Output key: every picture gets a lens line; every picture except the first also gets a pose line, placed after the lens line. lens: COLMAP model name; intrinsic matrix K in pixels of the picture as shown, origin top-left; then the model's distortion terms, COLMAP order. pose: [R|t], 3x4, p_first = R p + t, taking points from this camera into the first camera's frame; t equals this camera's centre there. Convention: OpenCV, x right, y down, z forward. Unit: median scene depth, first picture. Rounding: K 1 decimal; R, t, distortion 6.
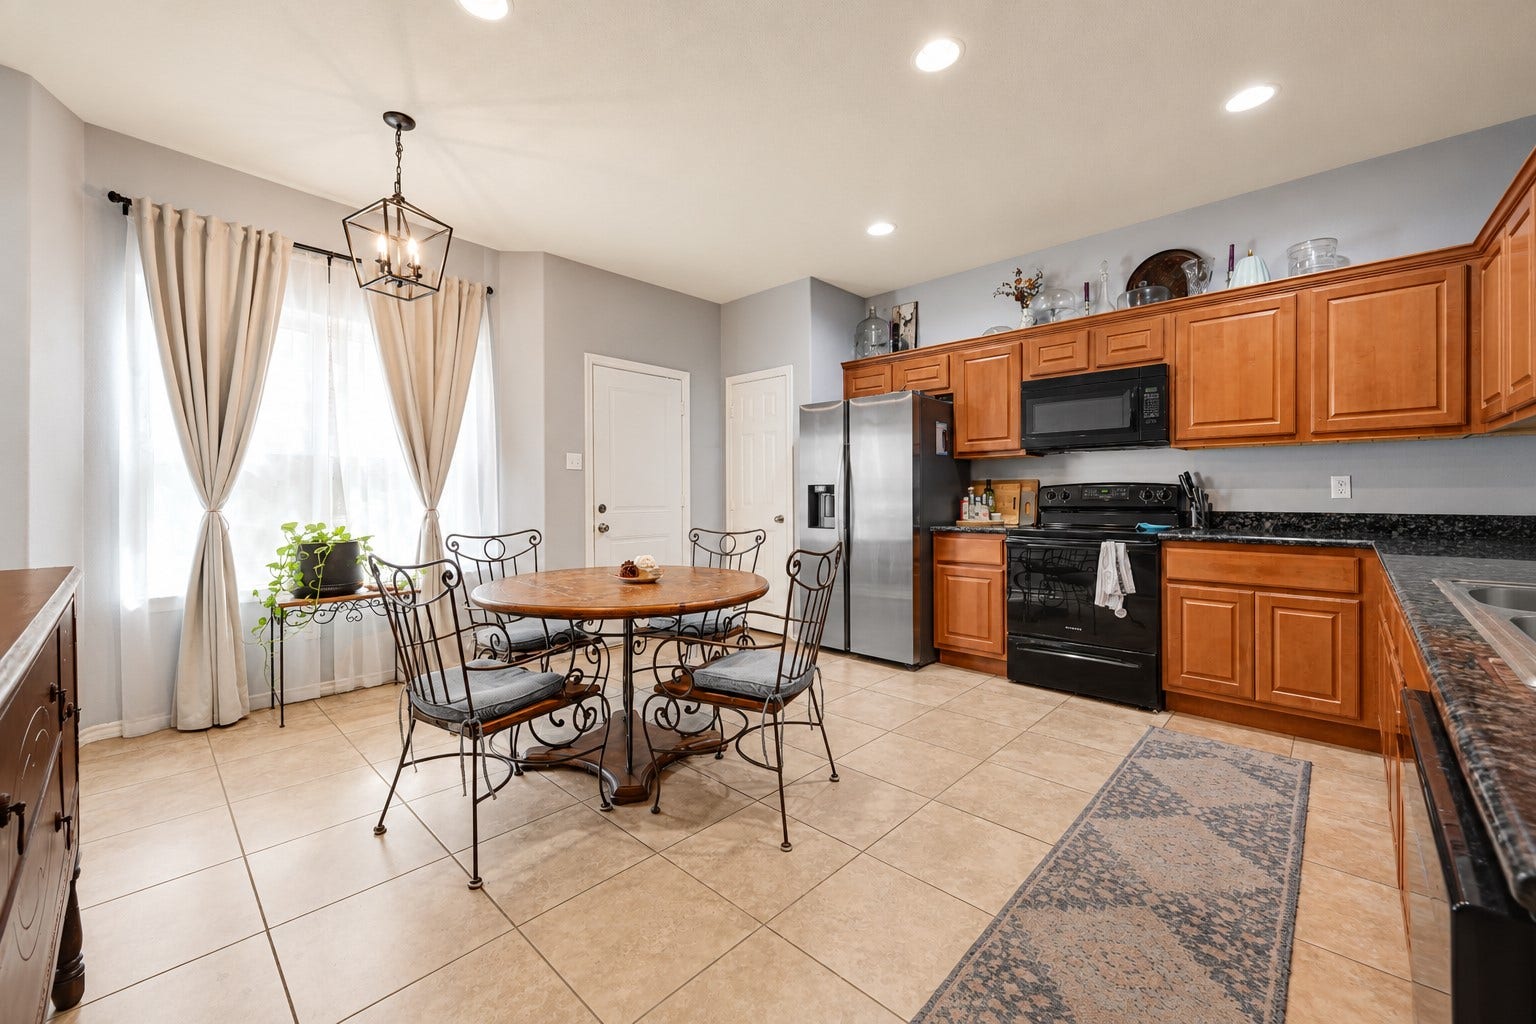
lens RADIAL K [[599.5, 0, 758.5], [0, 599.5, 494.6], [0, 0, 1]] dist [-0.005741, -0.000587]
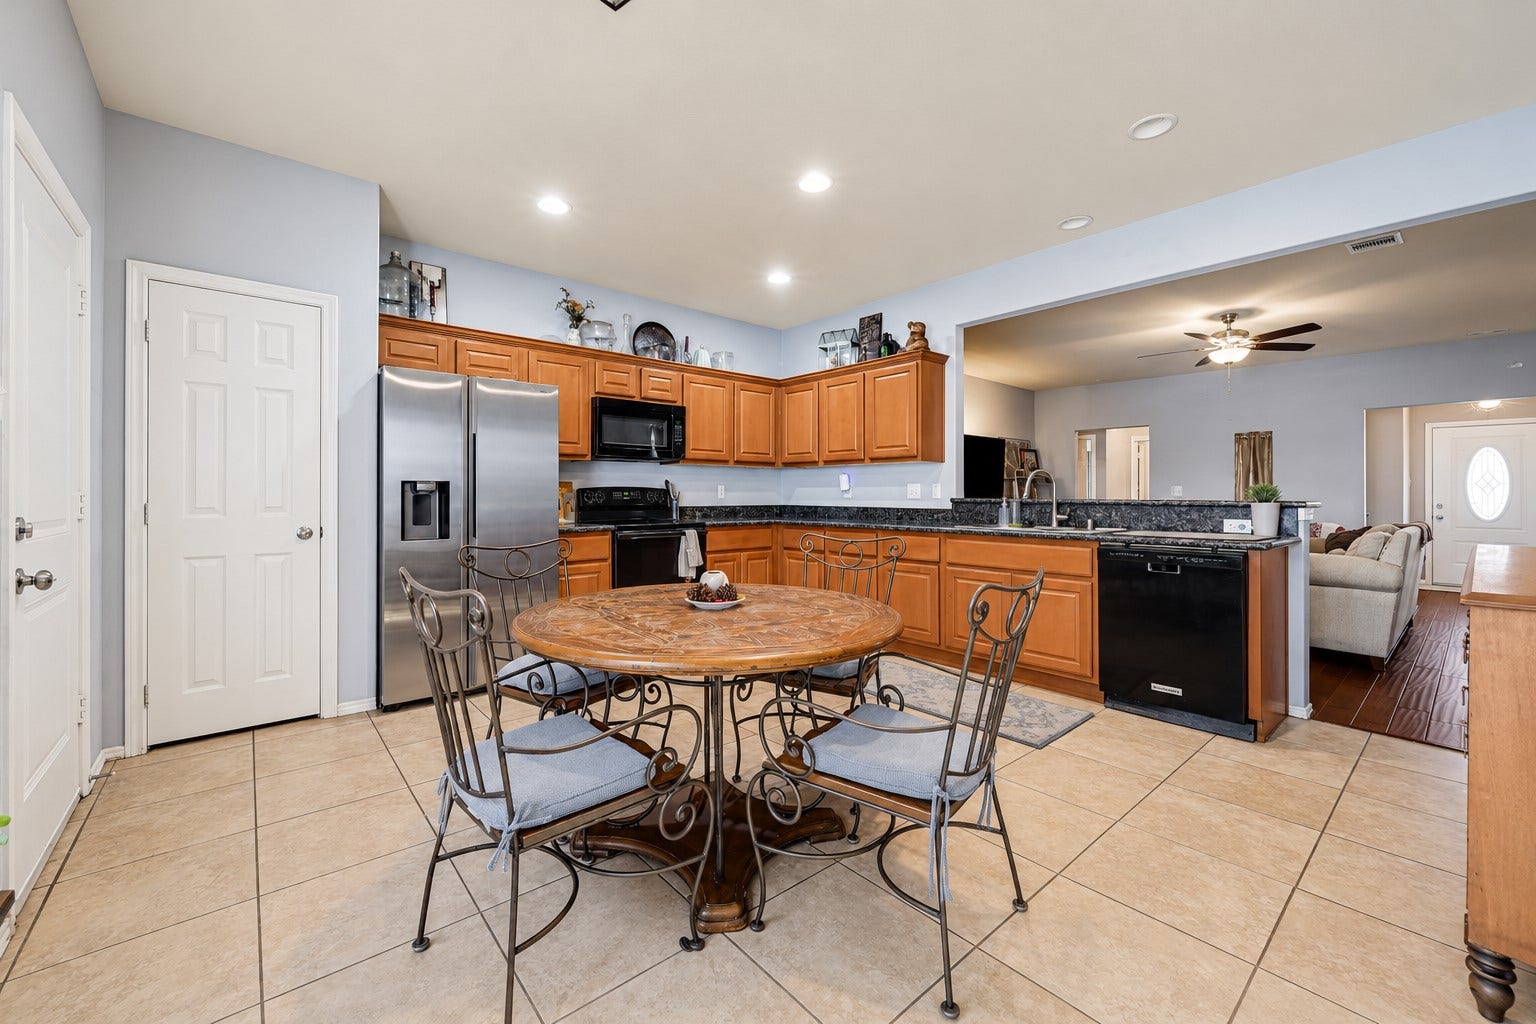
lens RADIAL K [[599.5, 0, 737.4], [0, 599.5, 494.1], [0, 0, 1]] dist [-0.005741, -0.000587]
pose [[0.116109, 0.002784, 0.993233, -0.734222], [-0.006533, 0.999977, -0.002039, -0.001682], [-0.993215, -0.006252, 0.116124, 0.669066]]
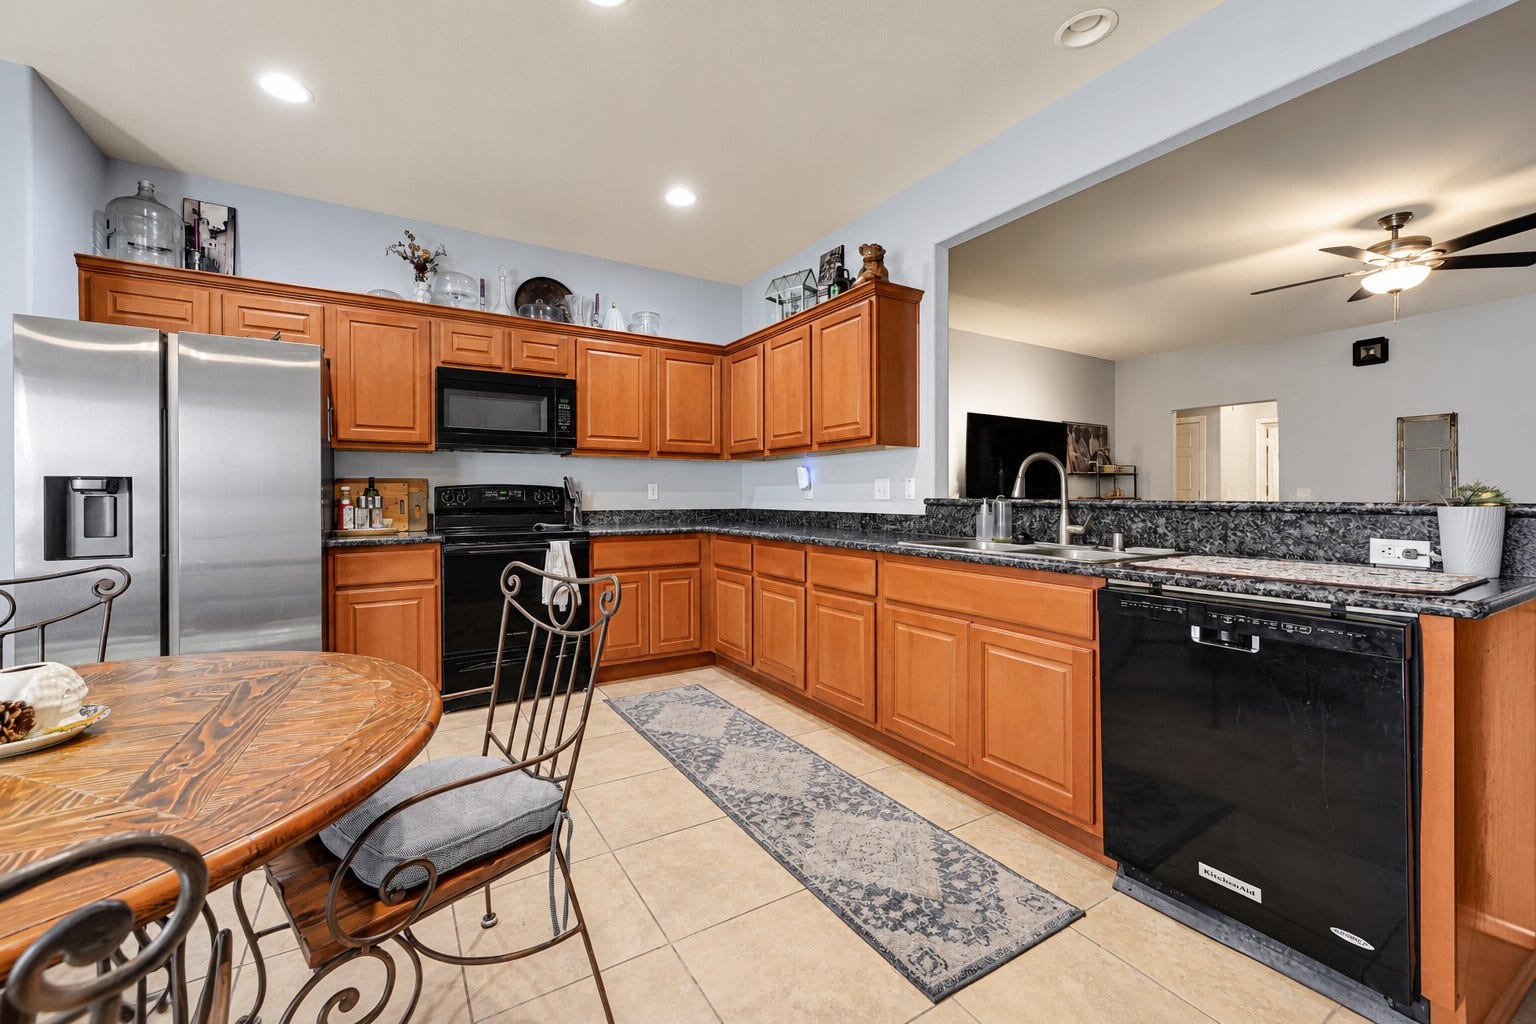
lens RADIAL K [[599.5, 0, 738.3], [0, 599.5, 499.9], [0, 0, 1]] dist [-0.005741, -0.000587]
pose [[0.268284, -0.004764, 0.963328, -0.313089], [-0.003655, 0.999976, 0.005963, -0.000701], [-0.963333, -0.005120, 0.268260, 0.380969]]
